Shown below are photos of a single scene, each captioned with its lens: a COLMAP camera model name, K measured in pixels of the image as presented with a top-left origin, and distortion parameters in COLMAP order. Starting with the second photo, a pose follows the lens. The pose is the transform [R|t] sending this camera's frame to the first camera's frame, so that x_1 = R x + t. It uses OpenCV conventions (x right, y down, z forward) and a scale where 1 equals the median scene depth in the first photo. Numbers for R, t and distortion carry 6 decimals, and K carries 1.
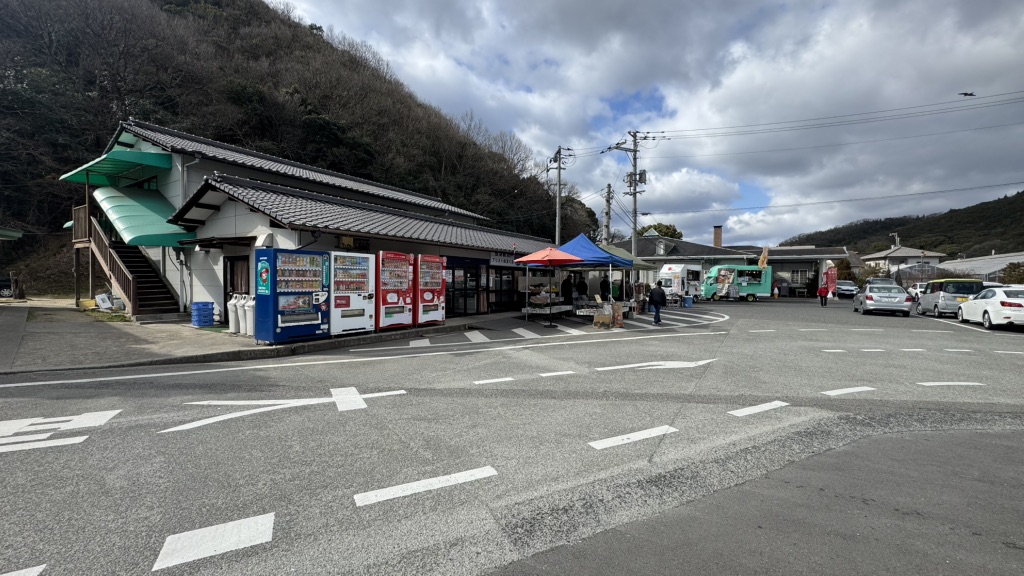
lens RADIAL K [[407.2, 0, 512.0], [0, 407.2, 288.0], [0, 0, 1]] dist [0.000511, -0.000311]
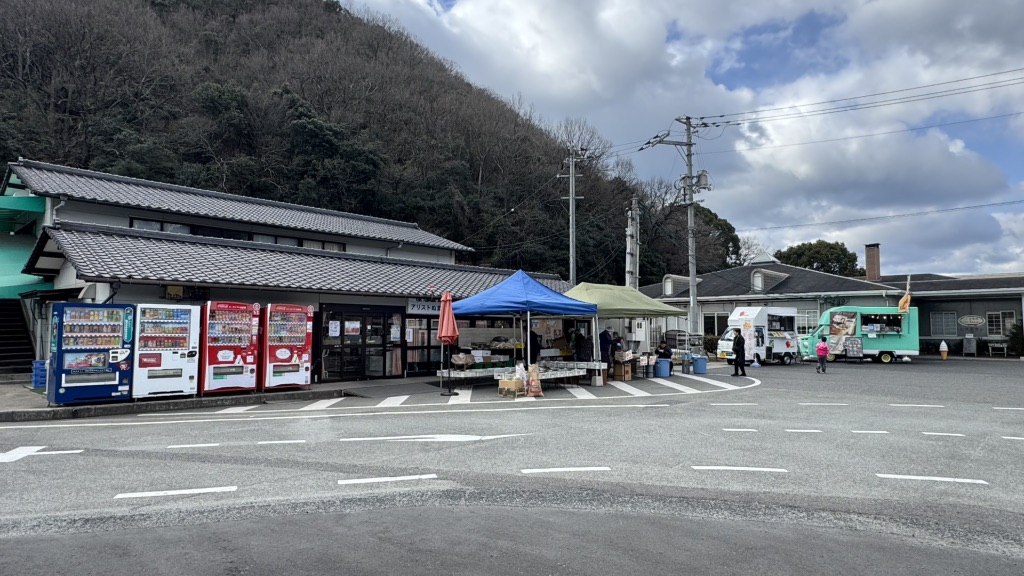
lens RADIAL K [[610.6, 0, 512.0], [0, 610.6, 288.0], [0, 0, 1]] dist [0.000813, 0.000809]
pose [[0.982027, -0.020384, -0.187639, 0.459854], [0.003434, 0.995916, -0.090218, 0.000011], [0.188711, 0.087952, 0.978086, -0.122231]]
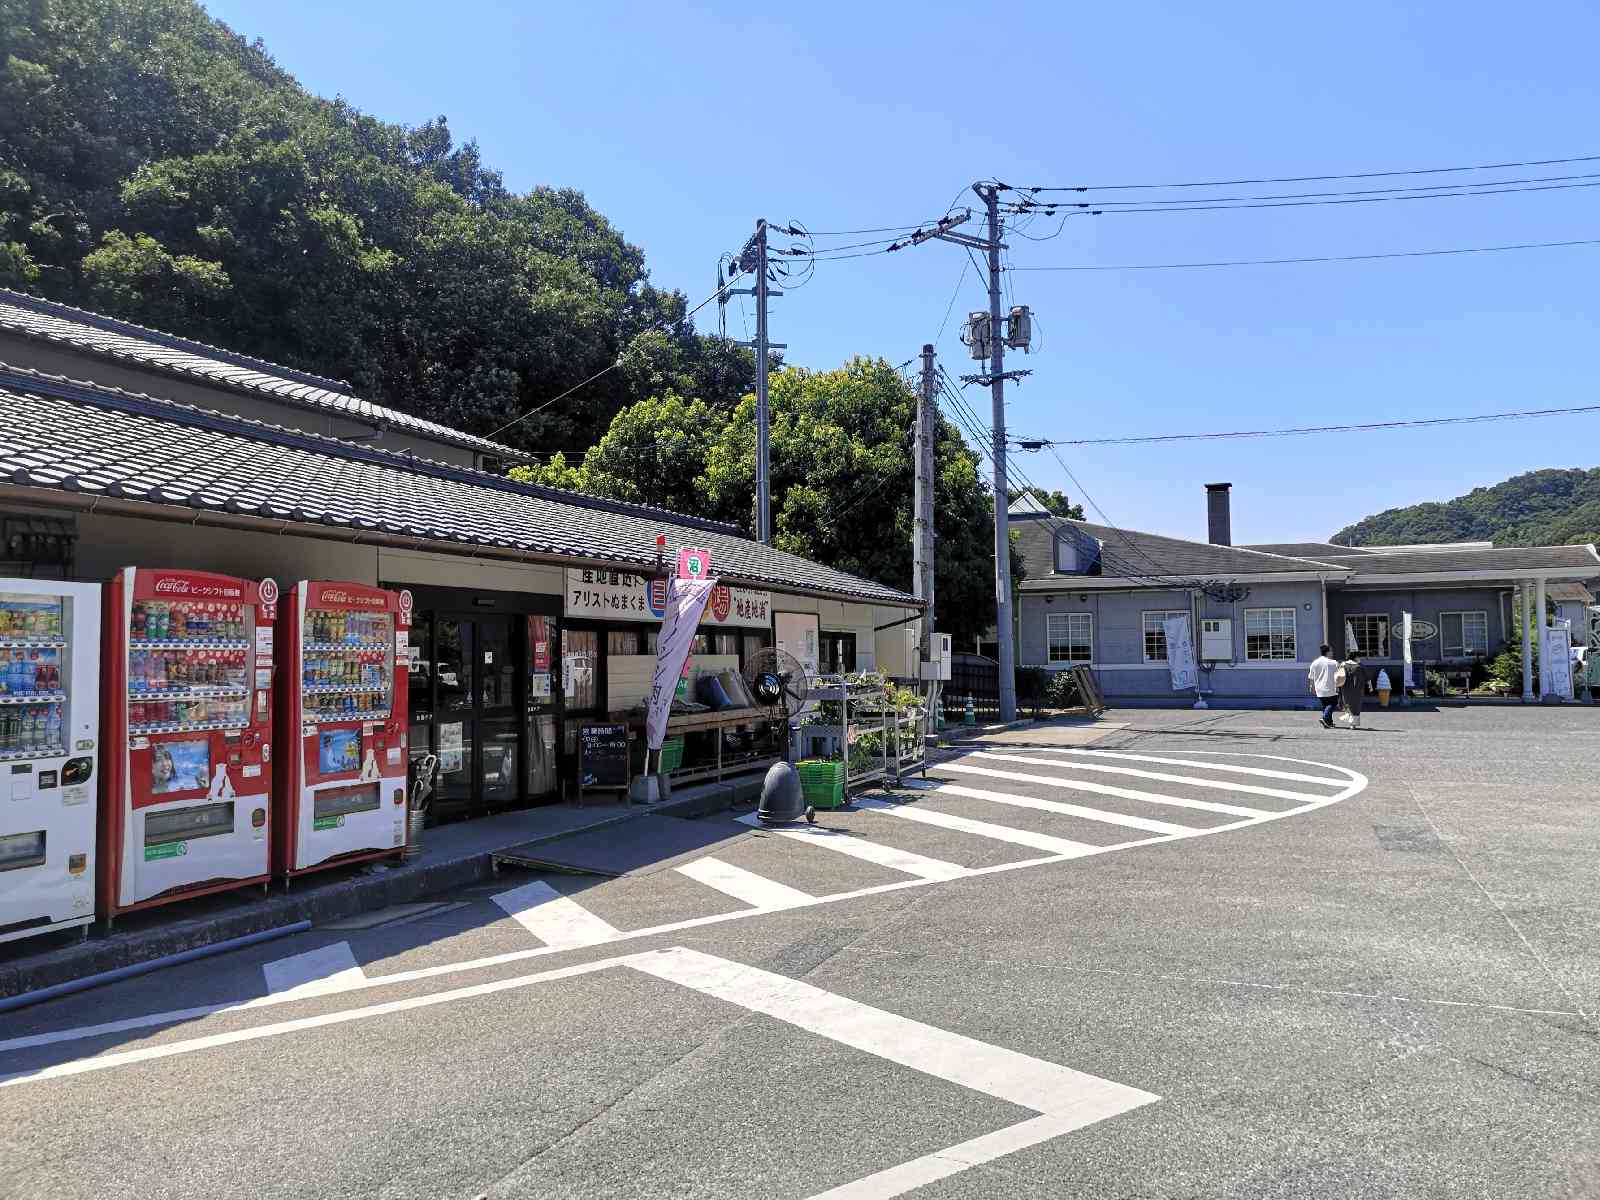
lens RADIAL K [[1262.5, 0, 800.0], [0, 1262.5, 600.0], [0, 0, 1]] dist [0.024726, -0.006212]
pose [[0.982972, -0.014430, 0.183186, -0.069472], [0.026129, 0.997758, -0.061615, -0.015911], [-0.181886, 0.065353, 0.981145, 0.196680]]
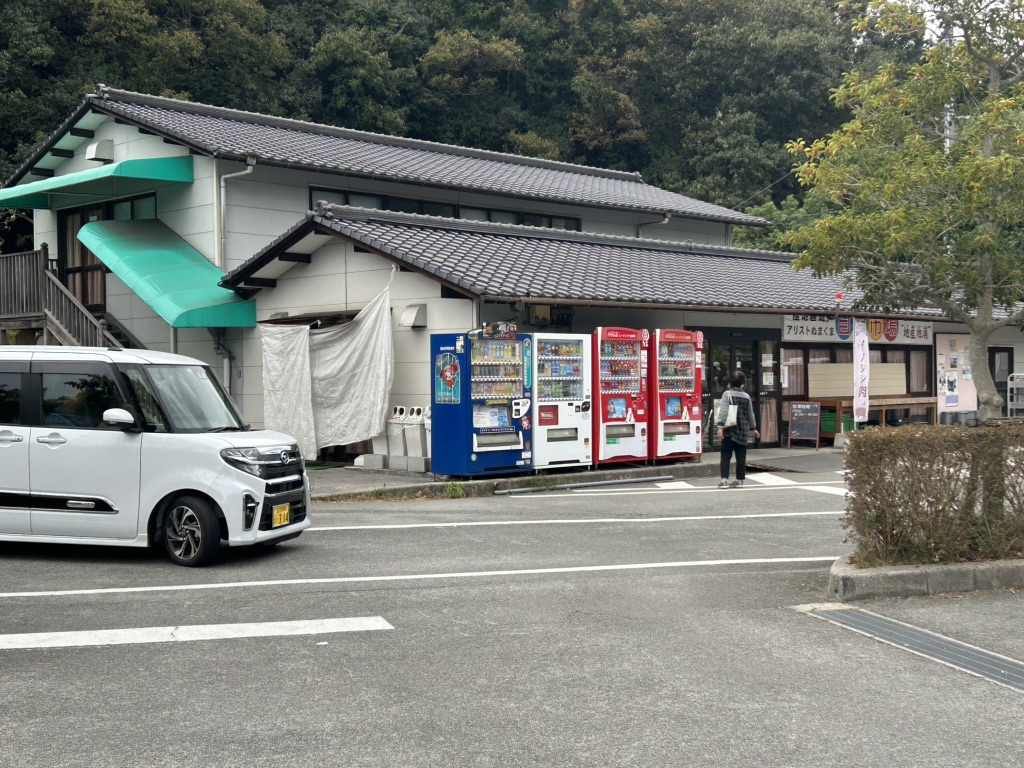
lens RADIAL K [[1348.9, 0, 512.0], [0, 1348.9, 384.0], [0, 0, 1]] dist [0.116965, -0.018120]
pose [[0.975740, -0.017740, -0.218211, -0.023536], [0.015325, 0.999801, -0.012757, 0.009248], [0.218394, 0.009104, 0.975818, -0.737038]]
